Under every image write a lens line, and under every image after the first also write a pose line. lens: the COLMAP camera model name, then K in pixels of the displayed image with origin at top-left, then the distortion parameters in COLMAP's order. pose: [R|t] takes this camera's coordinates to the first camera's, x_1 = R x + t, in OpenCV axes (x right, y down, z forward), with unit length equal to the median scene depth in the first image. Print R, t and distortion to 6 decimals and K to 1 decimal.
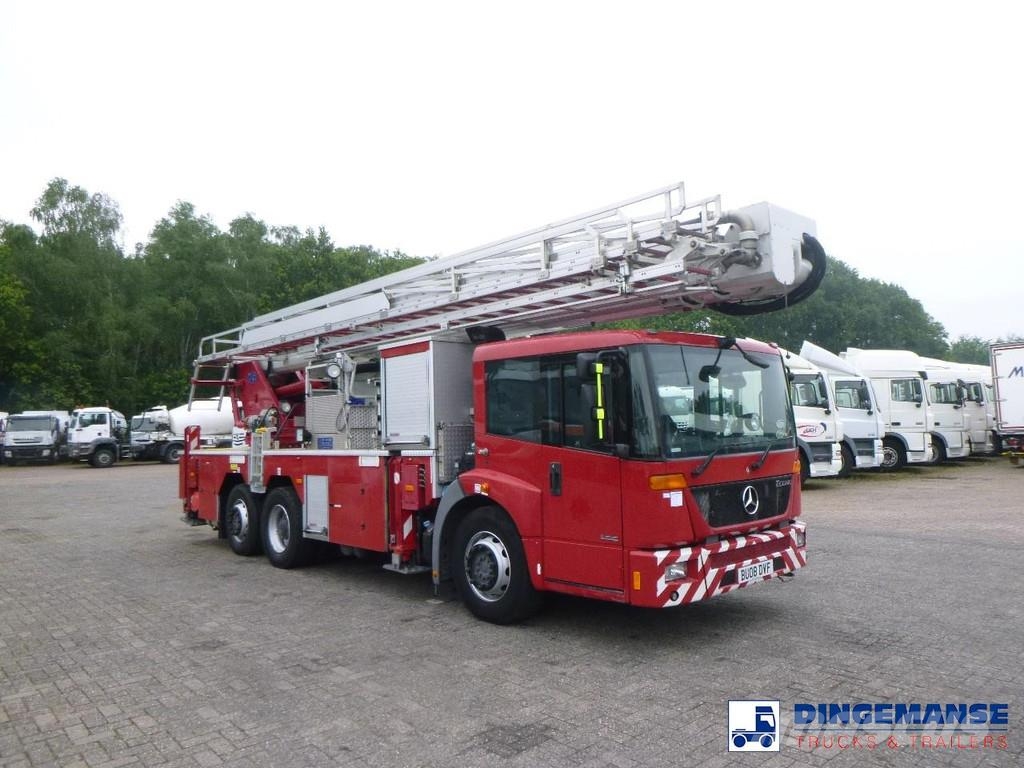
lens RADIAL K [[728.6, 0, 512.0], [0, 728.6, 384.0], [0, 0, 1]] dist [-0.019307, -0.002868]
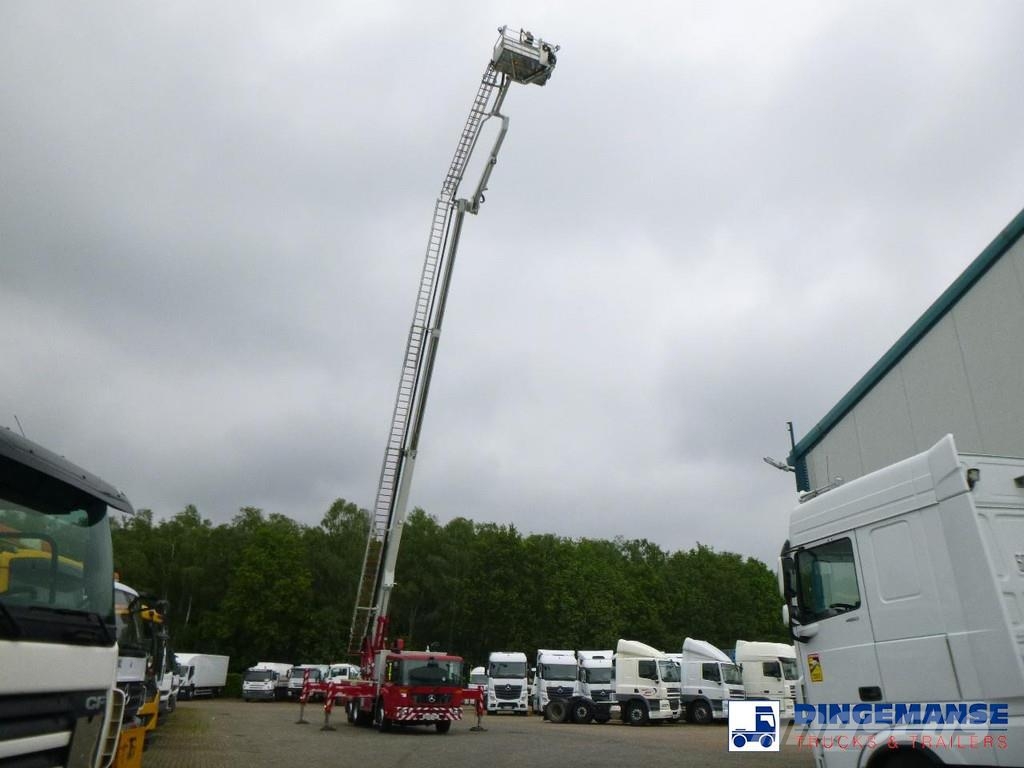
lens RADIAL K [[736.2, 0, 512.0], [0, 736.2, 384.0], [0, 0, 1]] dist [-0.038519, 0.000035]
pose [[0.941381, -0.092608, -0.324386, 0.240310], [-0.020809, 0.943809, -0.329834, -0.017796], [0.336704, 0.317250, 0.886557, -0.328487]]
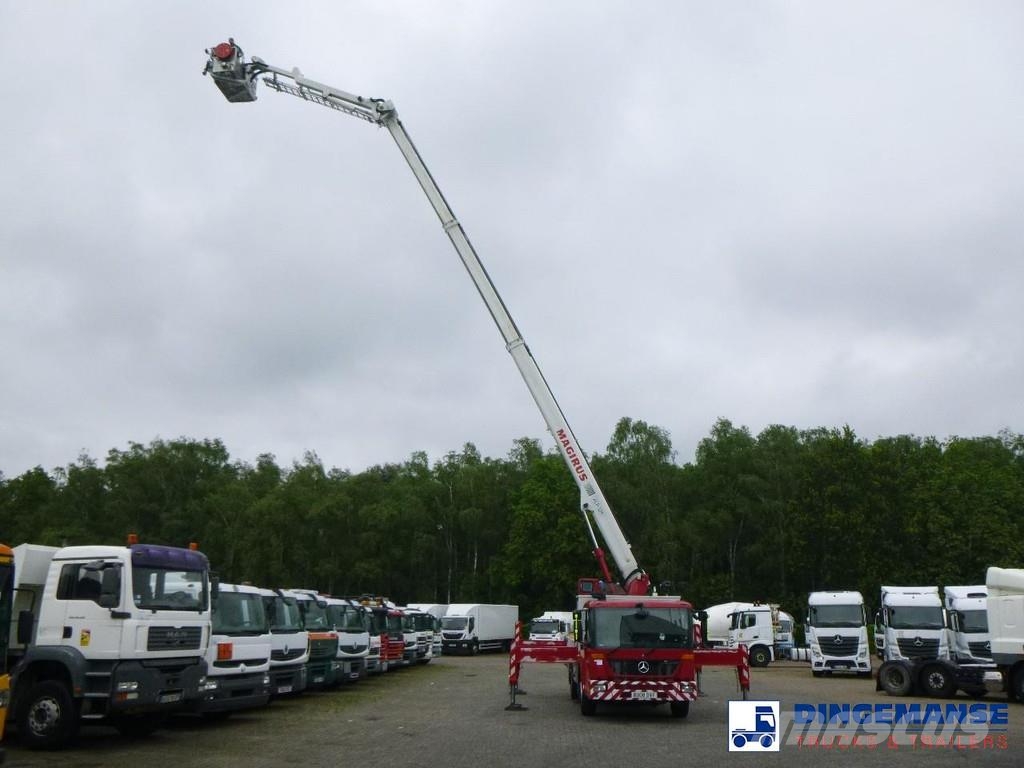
lens RADIAL K [[836.4, 0, 514.3], [0, 836.4, 369.7], [0, 0, 1]] dist [-0.037341, 0.007030]
pose [[0.722061, -0.173787, -0.669646, 0.233281], [0.006957, 0.969710, -0.244158, -0.016484], [0.691795, 0.171638, 0.701399, -0.173726]]
